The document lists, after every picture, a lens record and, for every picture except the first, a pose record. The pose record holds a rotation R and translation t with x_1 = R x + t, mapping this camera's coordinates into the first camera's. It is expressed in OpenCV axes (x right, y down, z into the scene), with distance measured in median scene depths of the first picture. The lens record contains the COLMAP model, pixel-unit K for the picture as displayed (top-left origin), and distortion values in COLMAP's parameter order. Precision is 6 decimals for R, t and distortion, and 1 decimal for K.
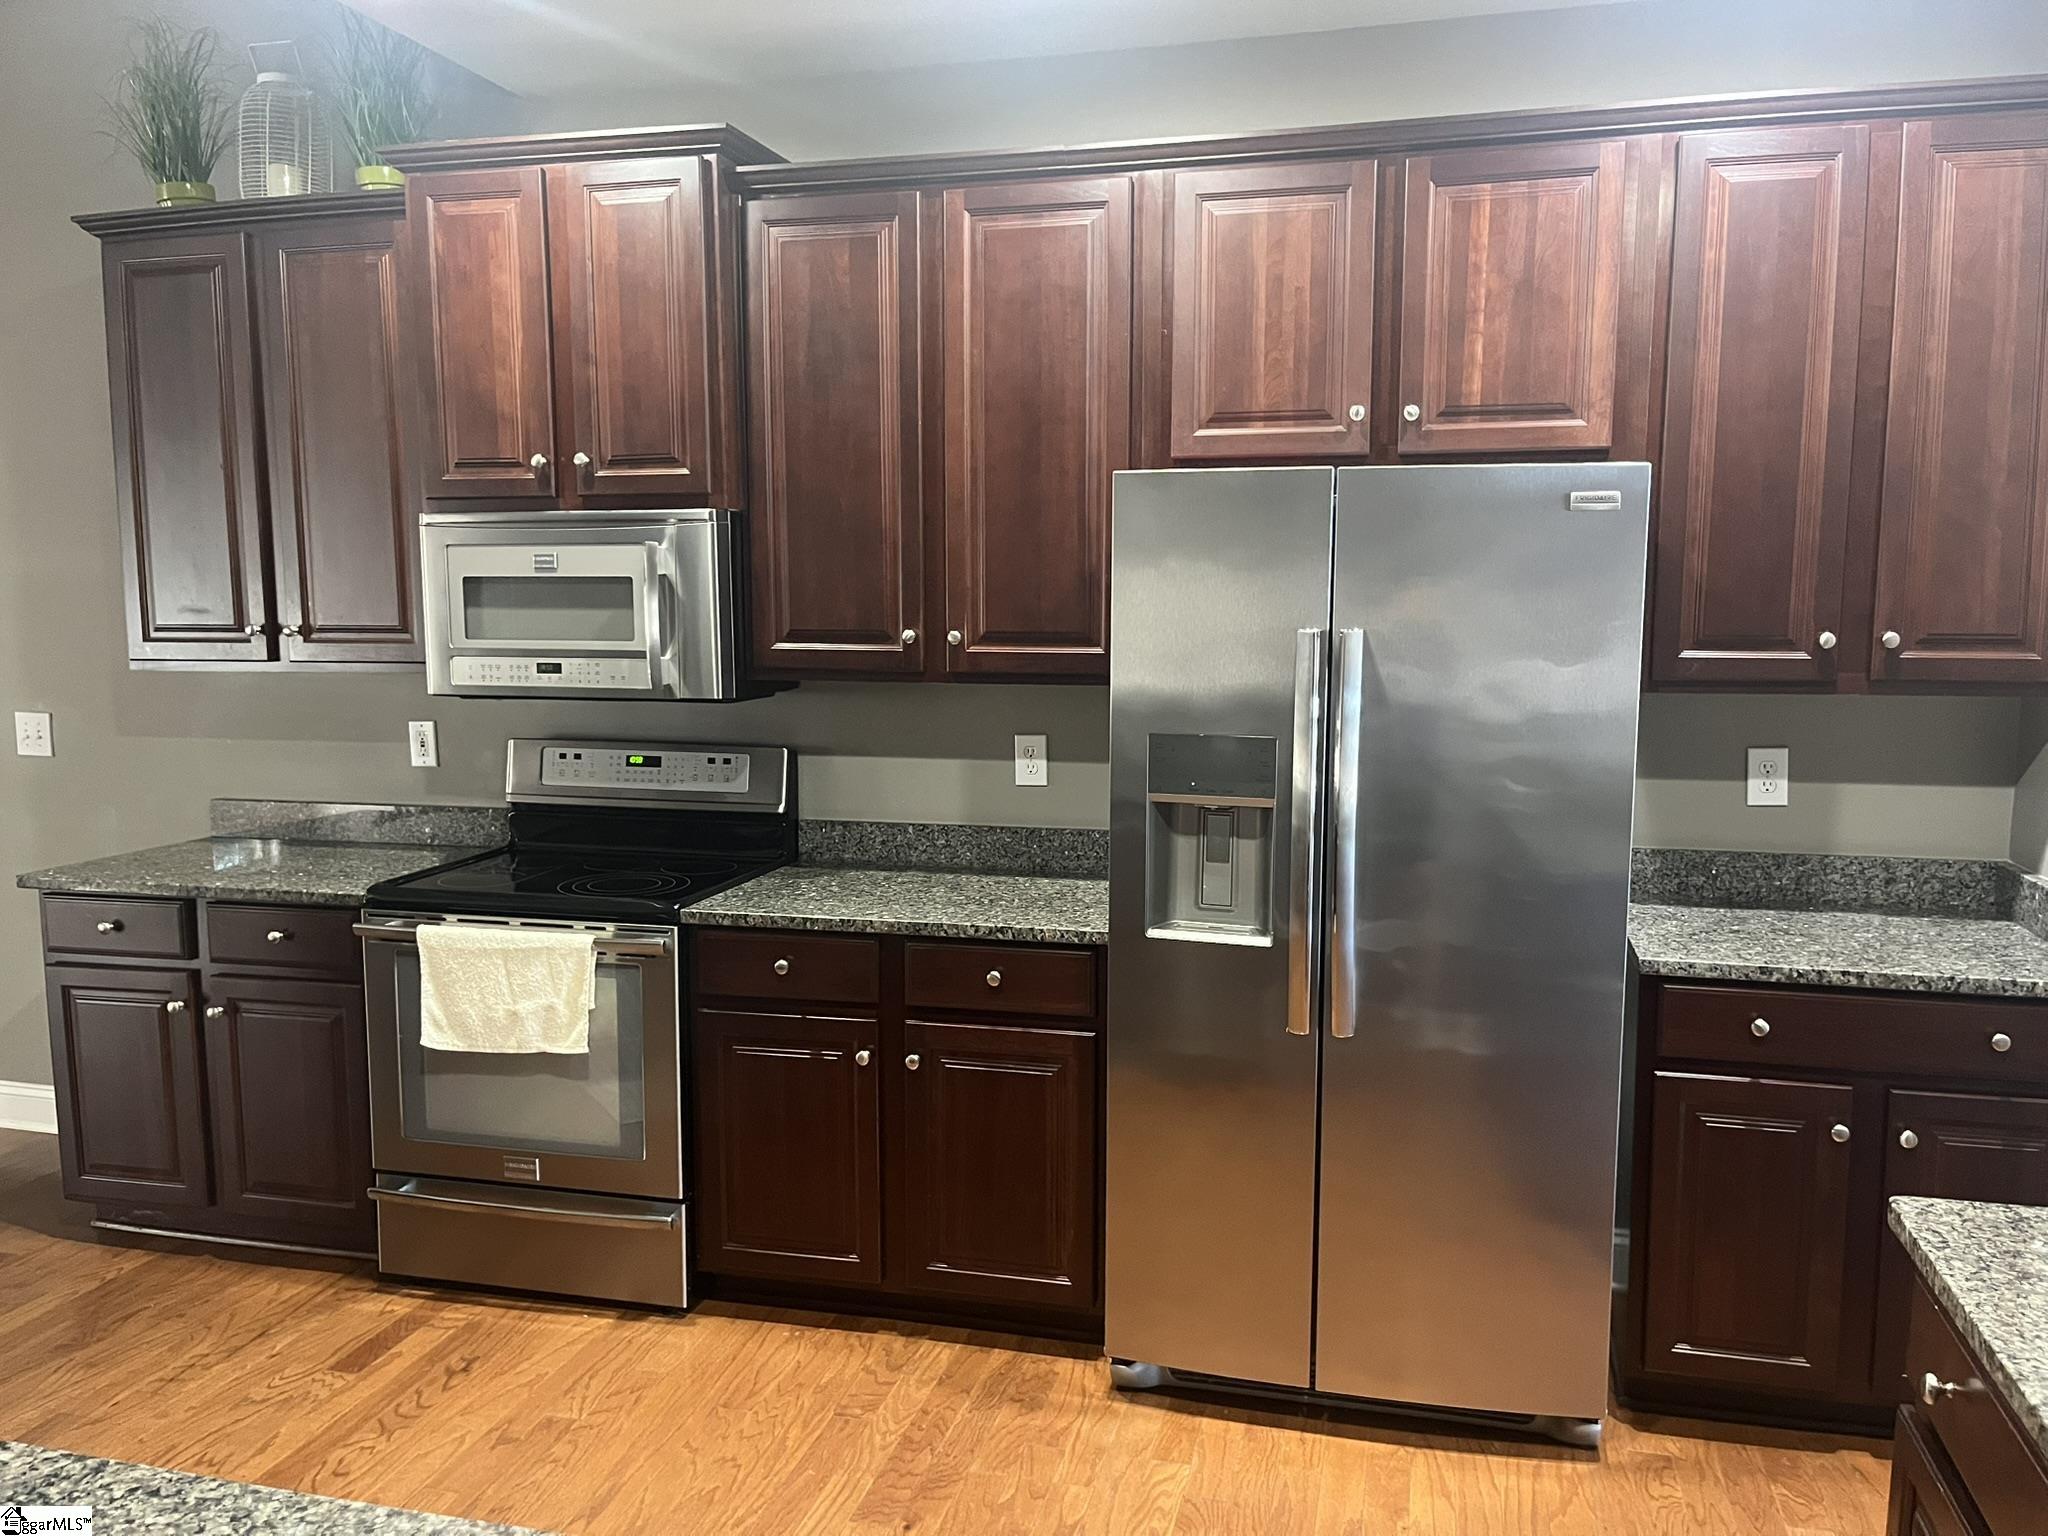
lens RADIAL K [[1628.7, 0, 1025.2], [0, 1628.7, 778.9], [0, 0, 1]] dist [0.040957, -0.002818]
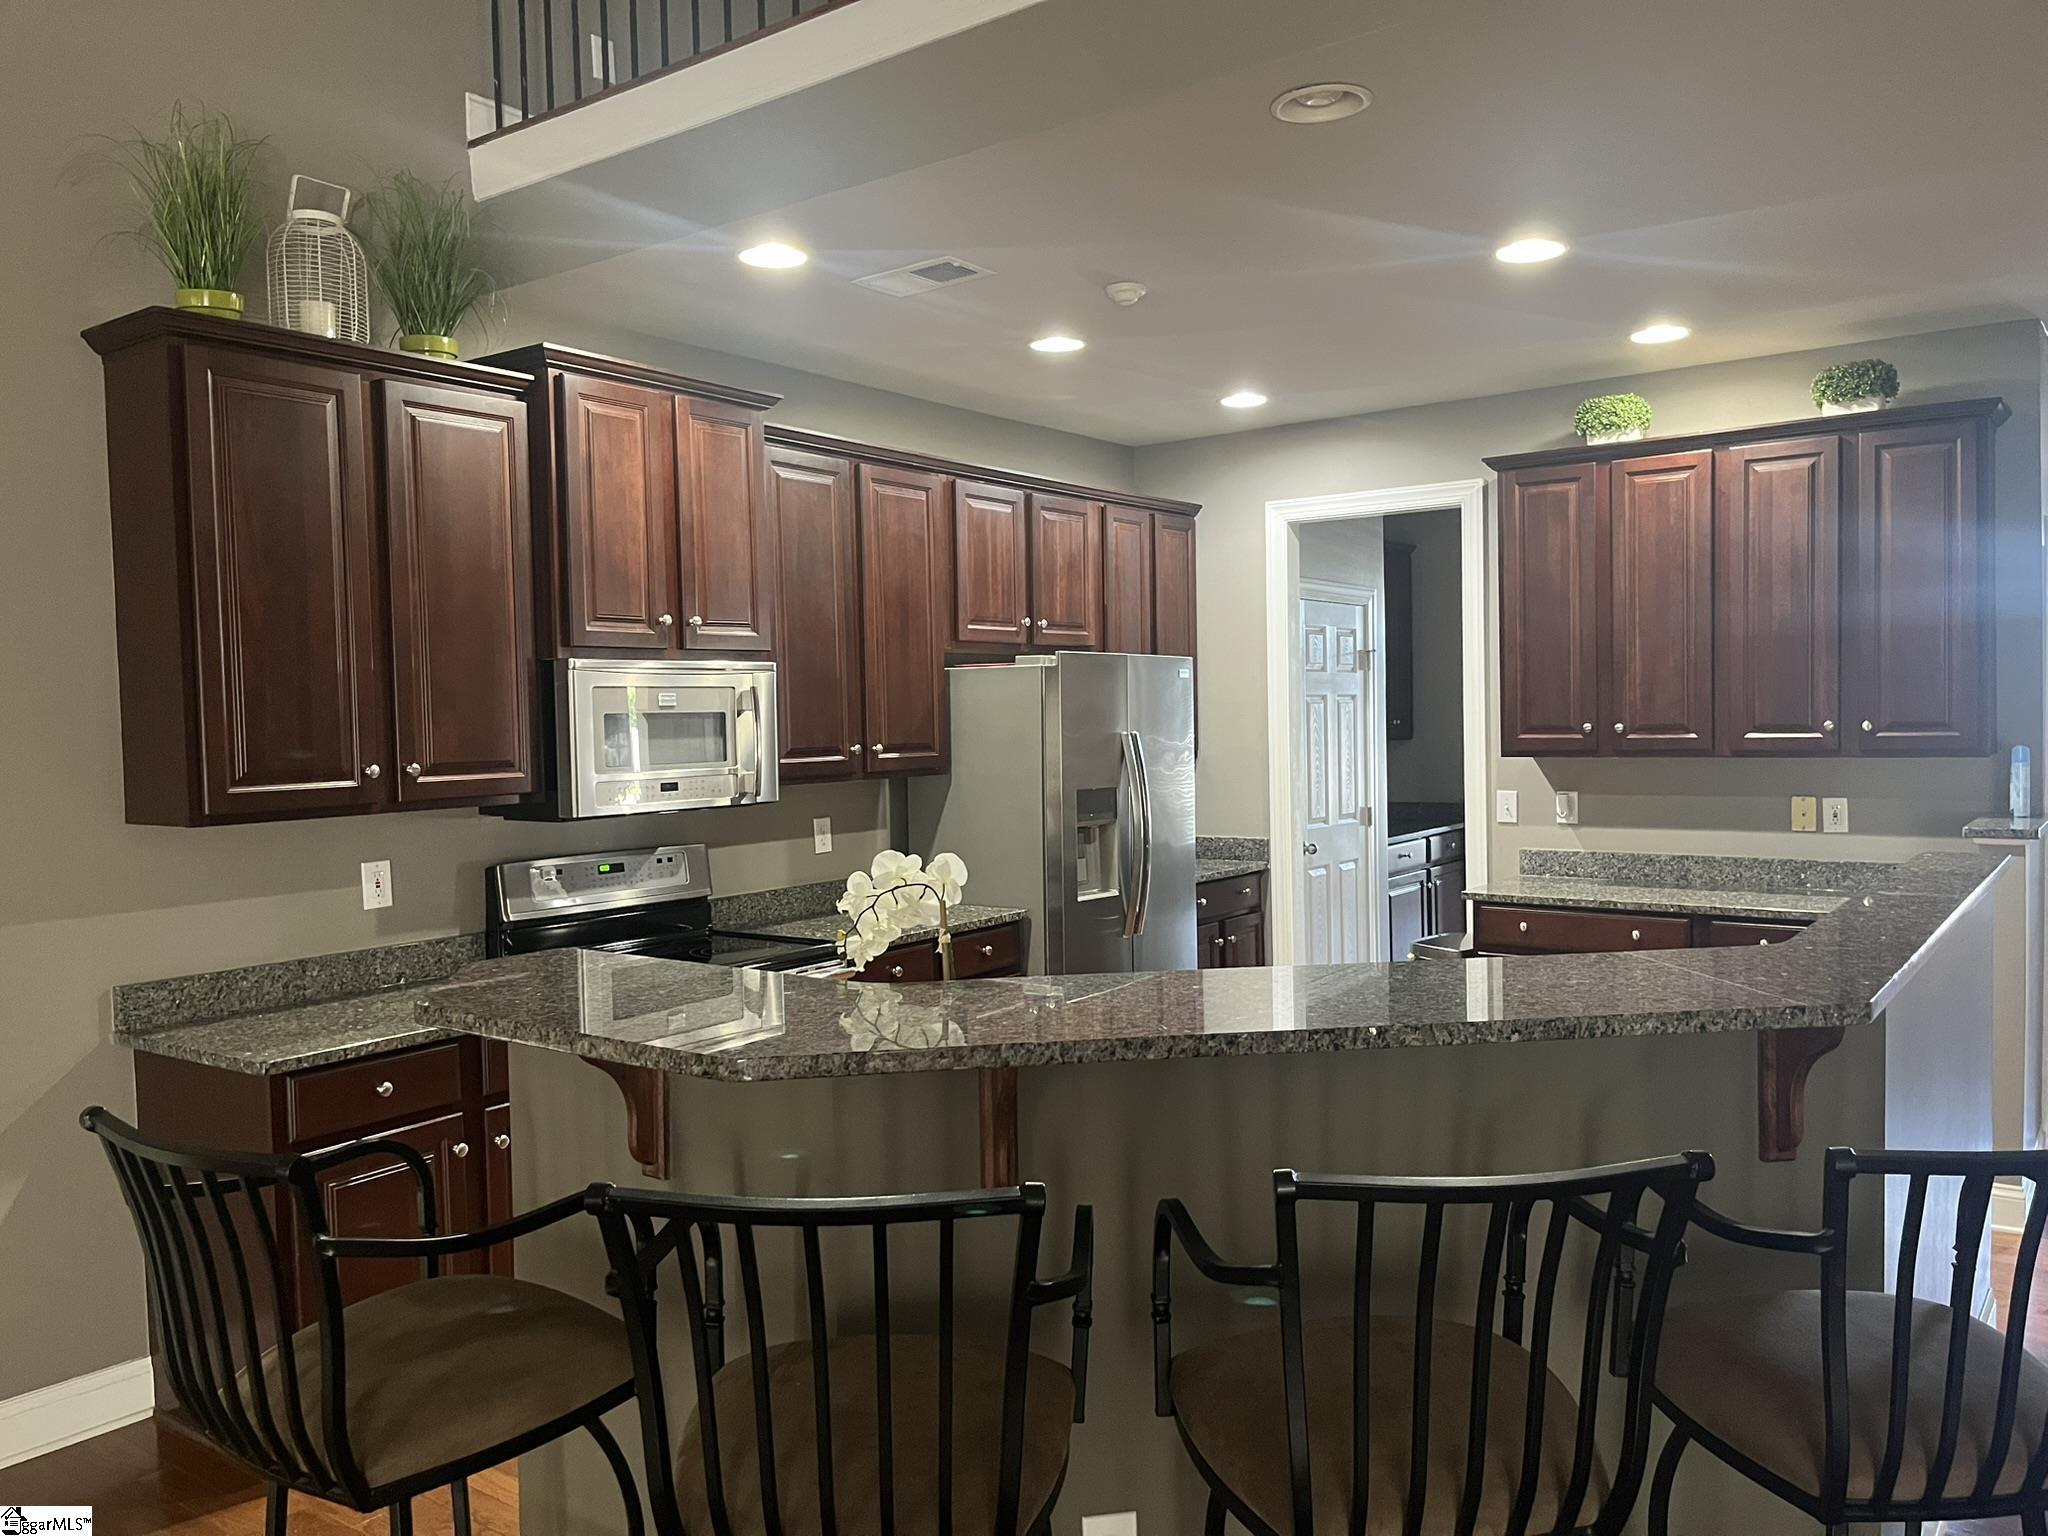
lens RADIAL K [[1555.2, 0, 1021.4], [0, 1555.2, 763.7], [0, 0, 1]] dist [0.061242, -0.002979]
pose [[0.360409, -0.036889, 0.932065, -1.179297], [0.128594, 0.991642, -0.010477, -0.036149], [-0.923888, 0.123634, 0.362141, 0.305469]]
